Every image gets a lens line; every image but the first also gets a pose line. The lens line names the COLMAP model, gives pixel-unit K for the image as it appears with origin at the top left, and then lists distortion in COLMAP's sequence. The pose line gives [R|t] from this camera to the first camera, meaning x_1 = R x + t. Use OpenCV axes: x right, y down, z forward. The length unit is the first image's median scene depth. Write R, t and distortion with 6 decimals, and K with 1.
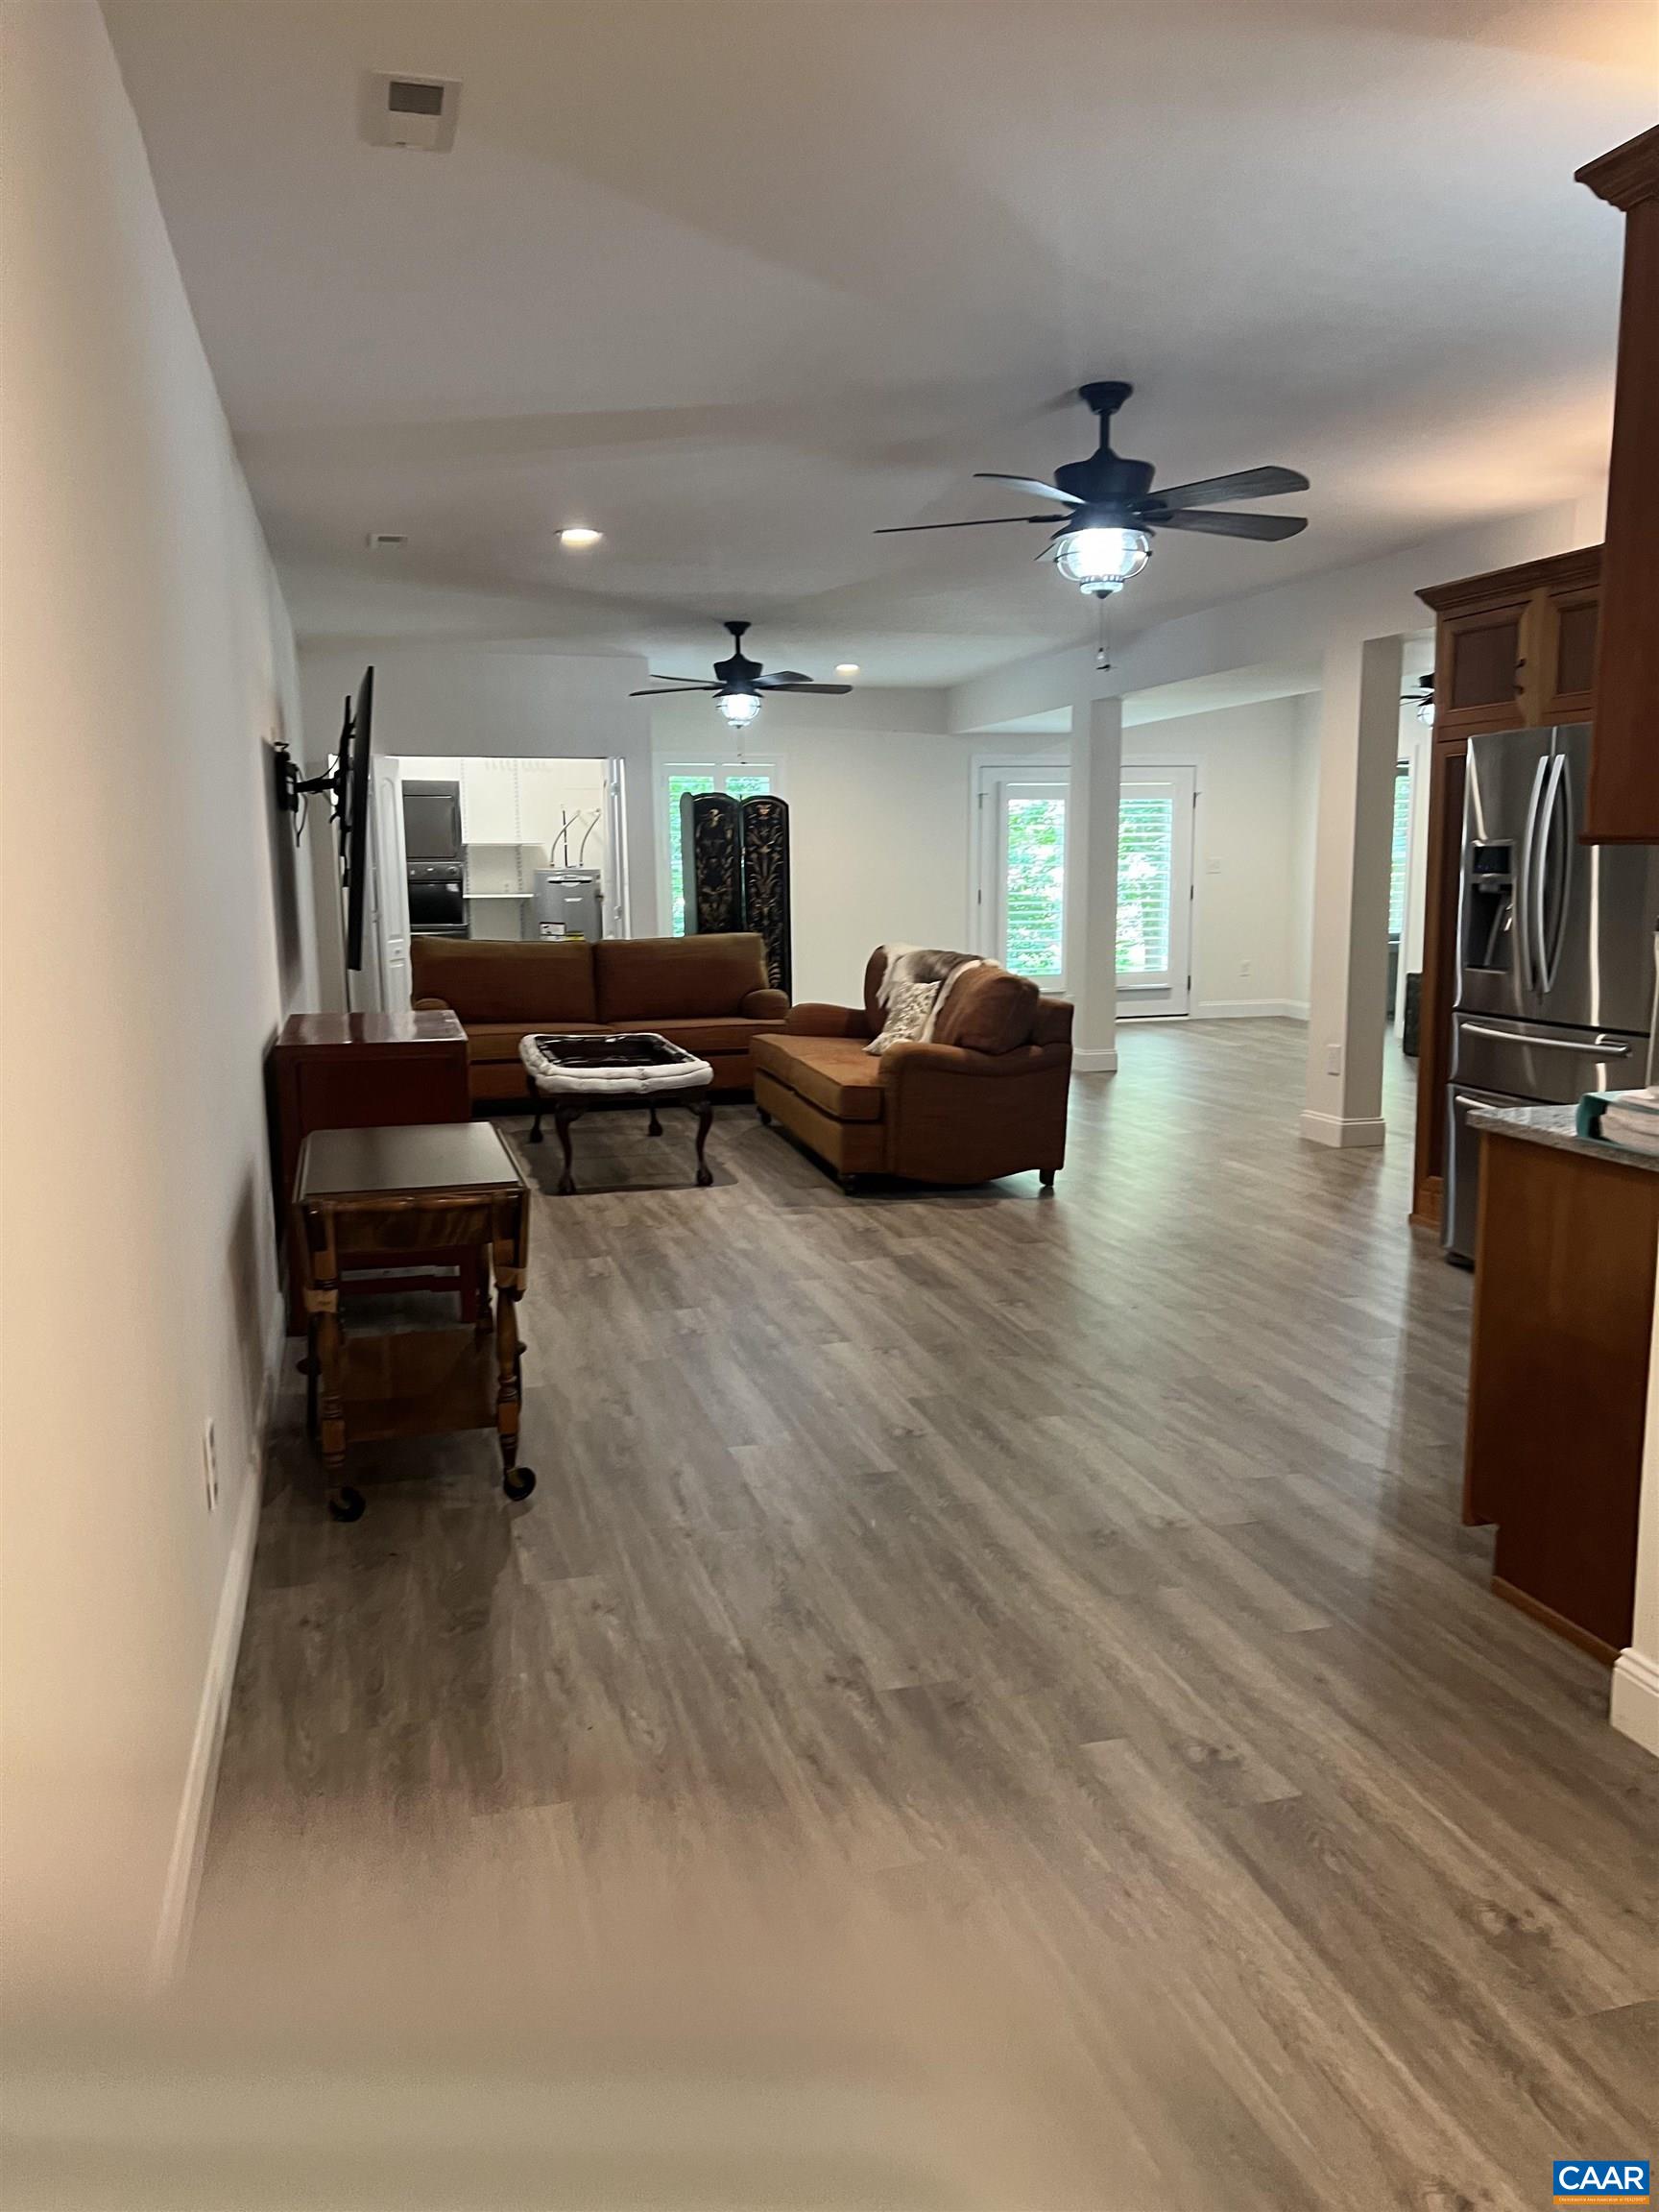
lens RADIAL K [[1644.1, 0, 829.5], [0, 1644.1, 1106.0], [0, 0, 1]] dist [0.067171, -0.081119]
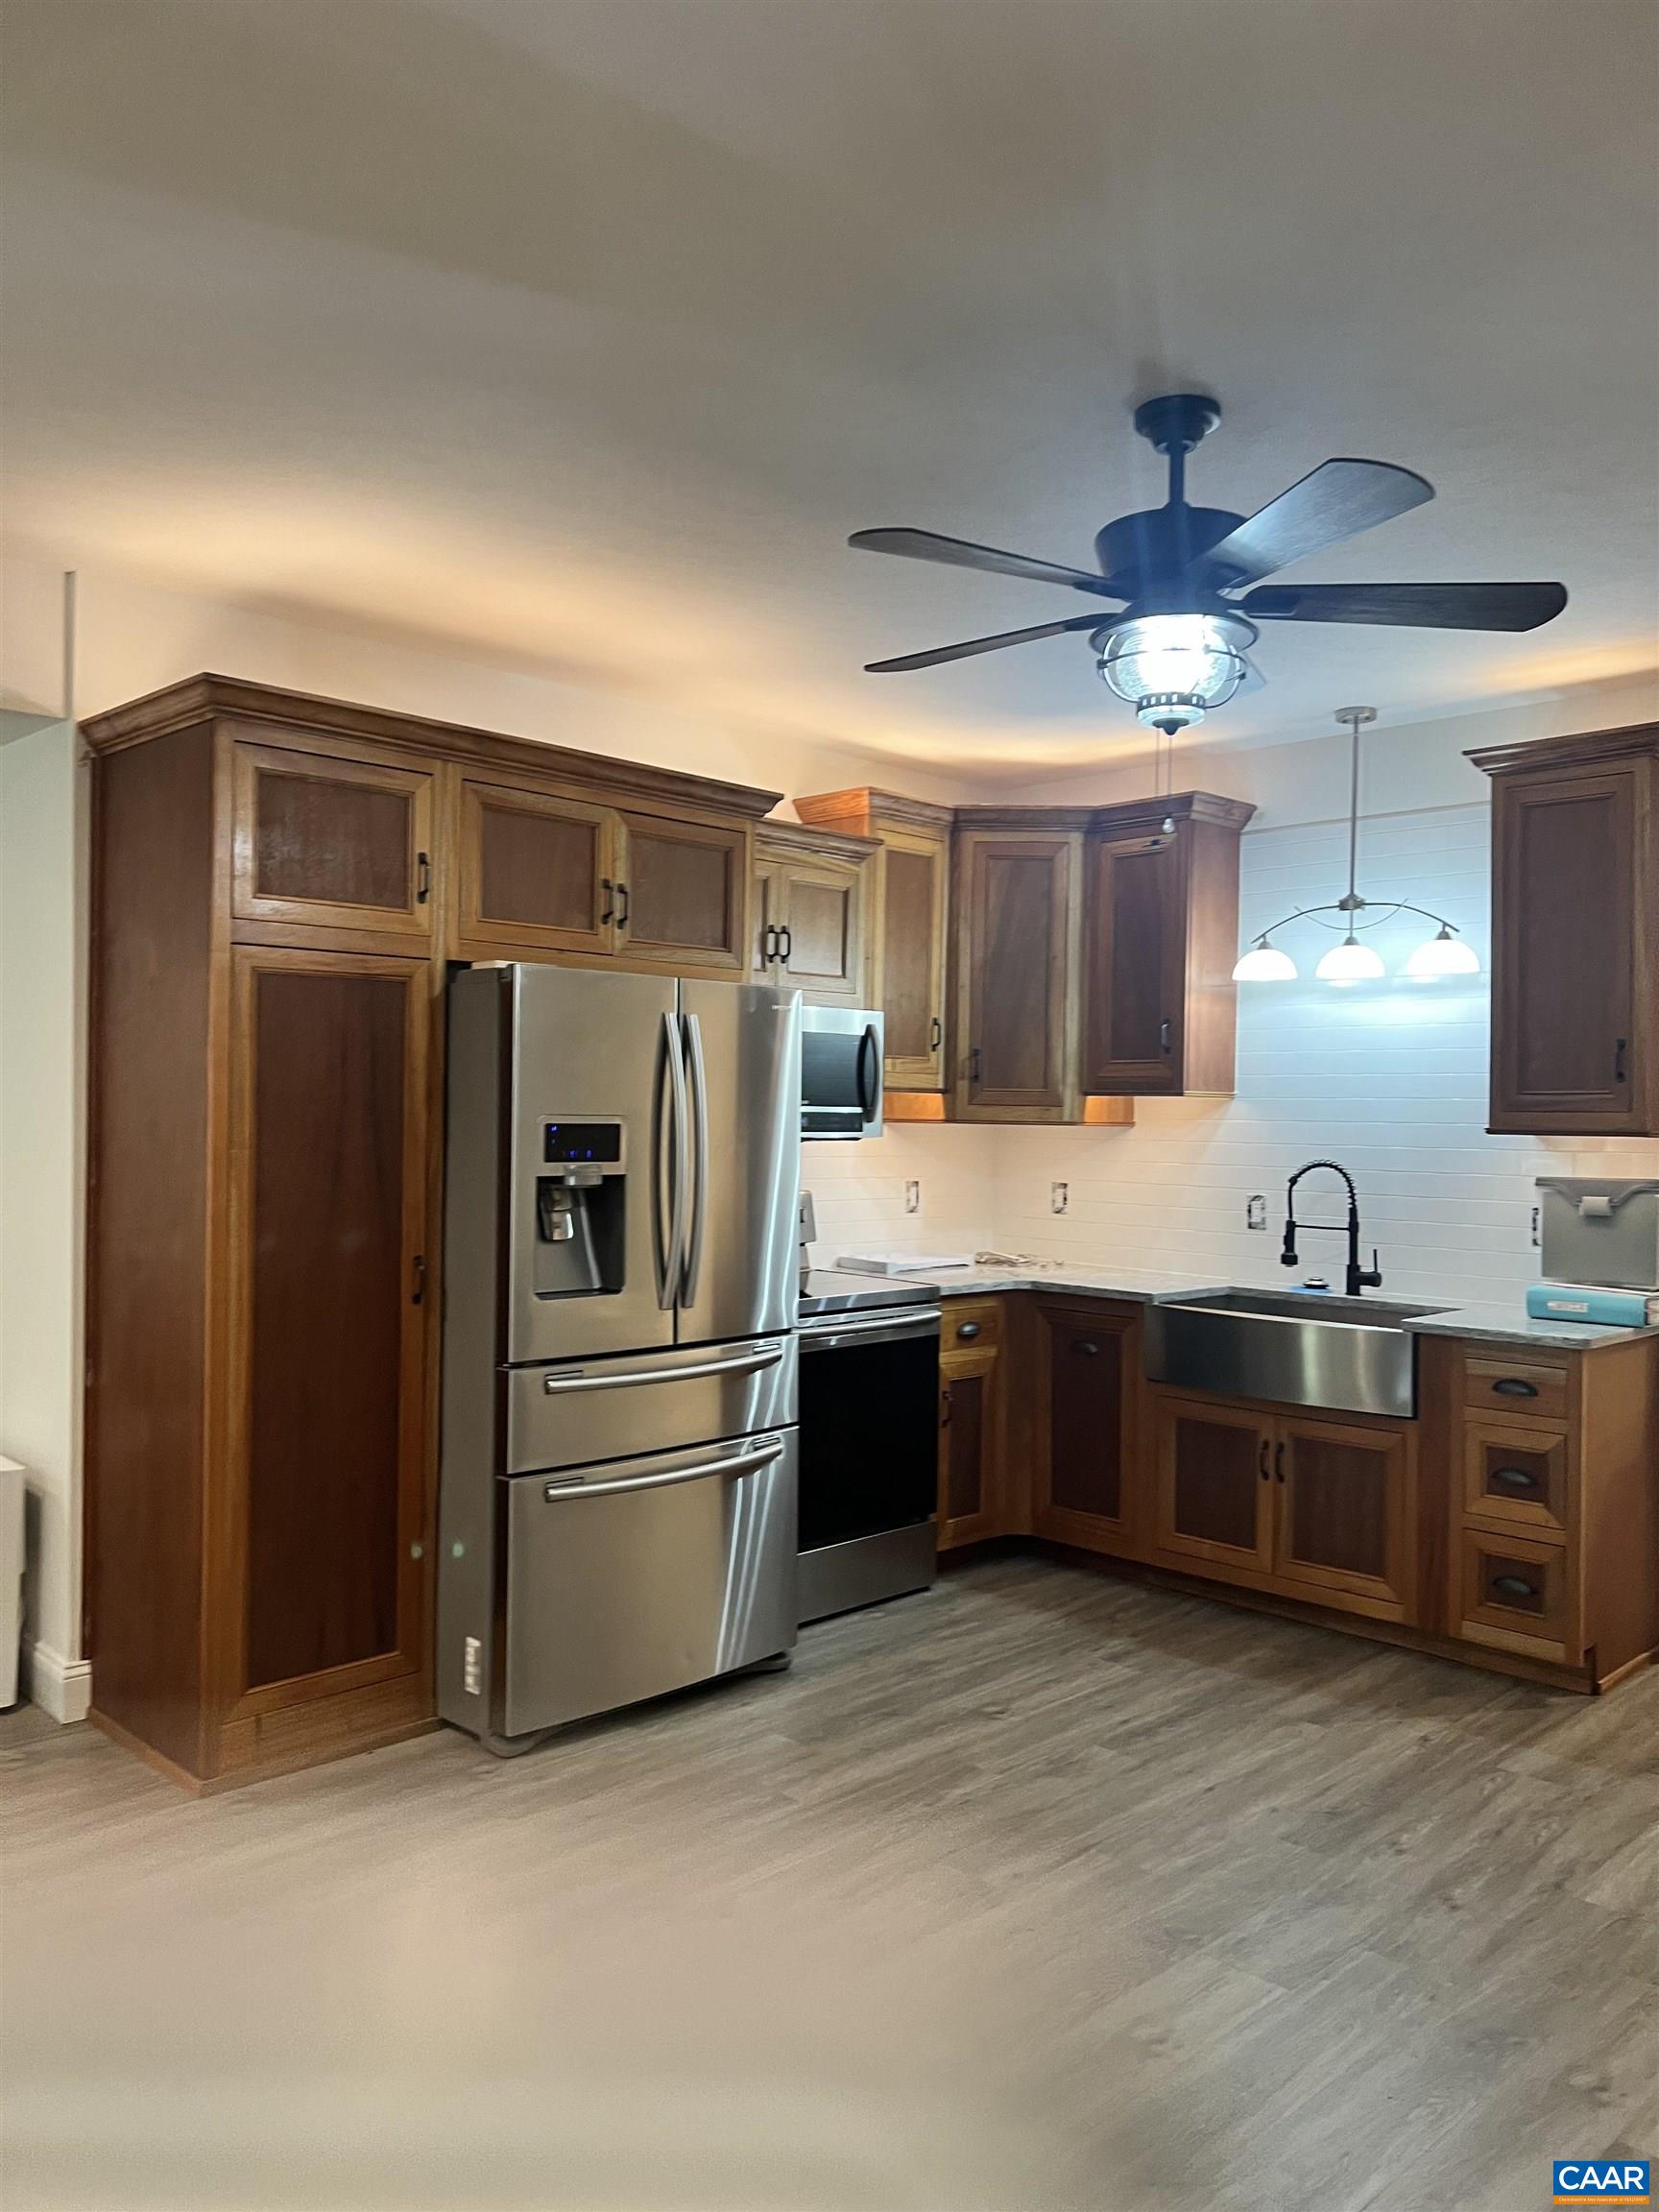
lens RADIAL K [[1644.1, 0, 829.5], [0, 1644.1, 1106.0], [0, 0, 1]] dist [0.067171, -0.081119]
pose [[-0.485493, 0.001042, 0.874240, -0.294138], [0.122242, 0.990256, 0.066705, -0.213515], [-0.865652, 0.139253, -0.480890, 1.341386]]
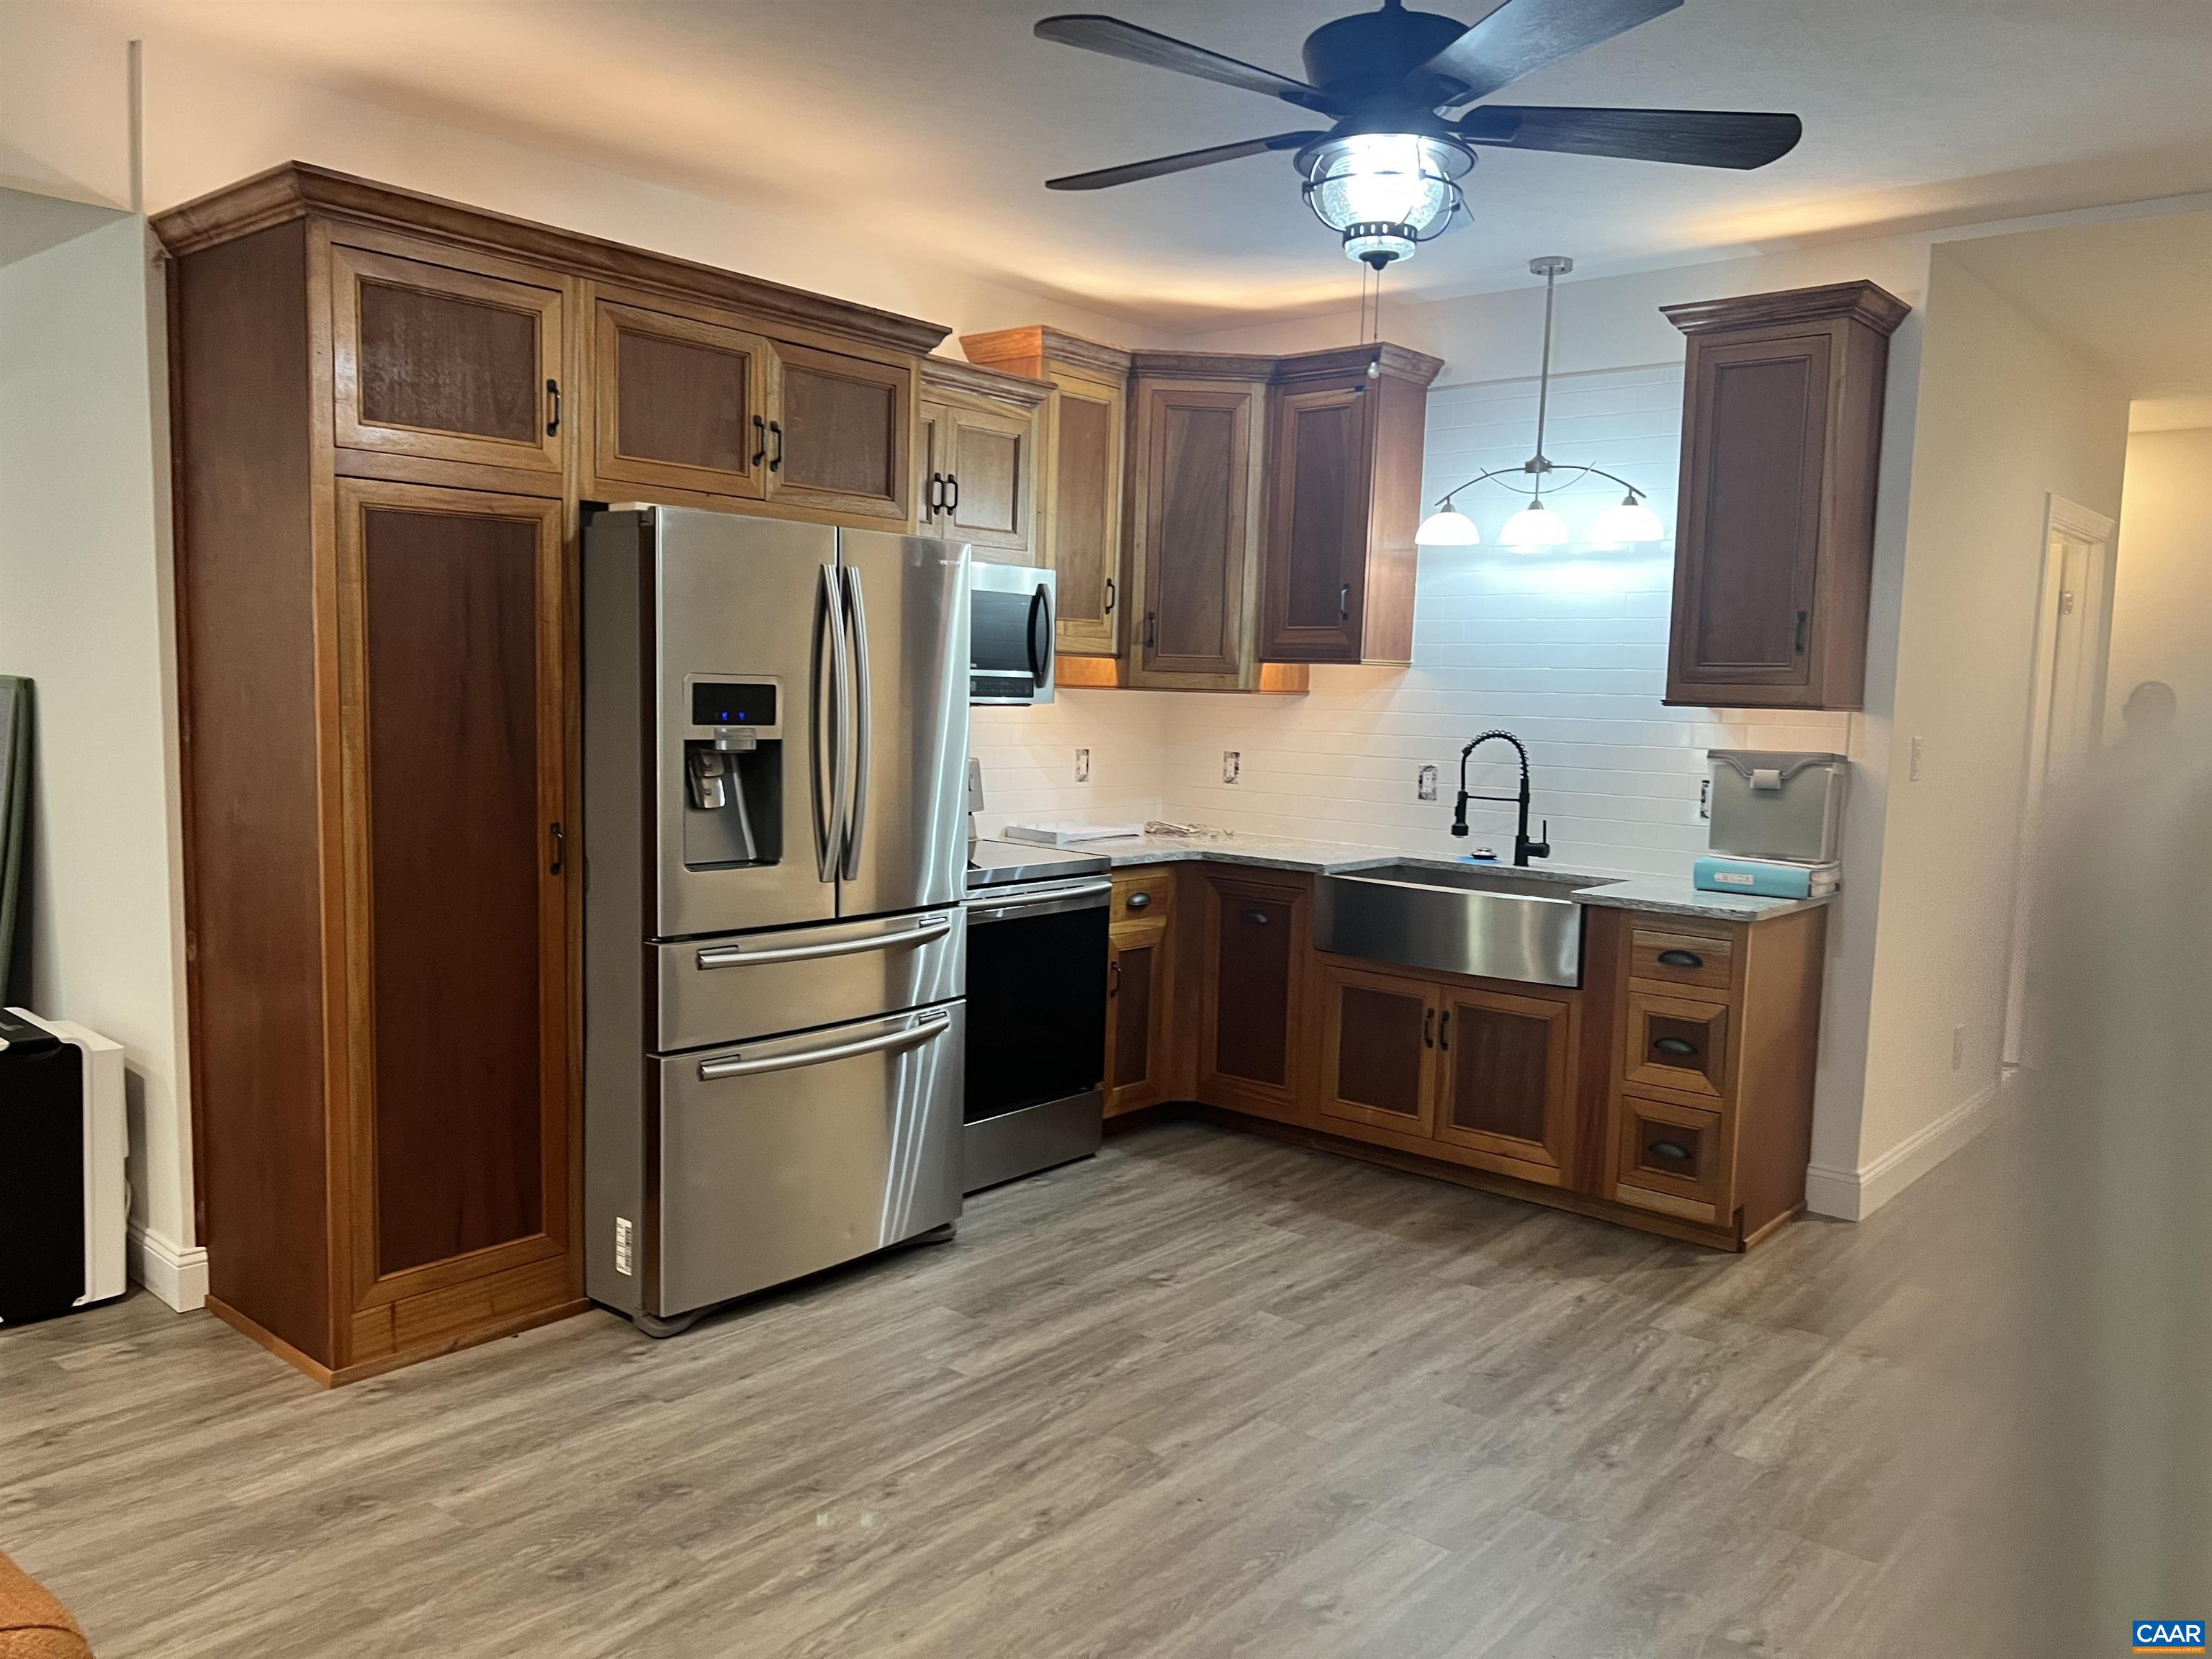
lens RADIAL K [[1644.1, 0, 1132.3], [0, 1644.1, 835.5], [0, 0, 1]] dist [0.067171, -0.081119]
pose [[-0.559872, -0.090167, 0.823658, -0.261227], [0.101092, 0.979202, 0.175911, -0.212094], [-0.822389, 0.181753, -0.539113, 1.330075]]
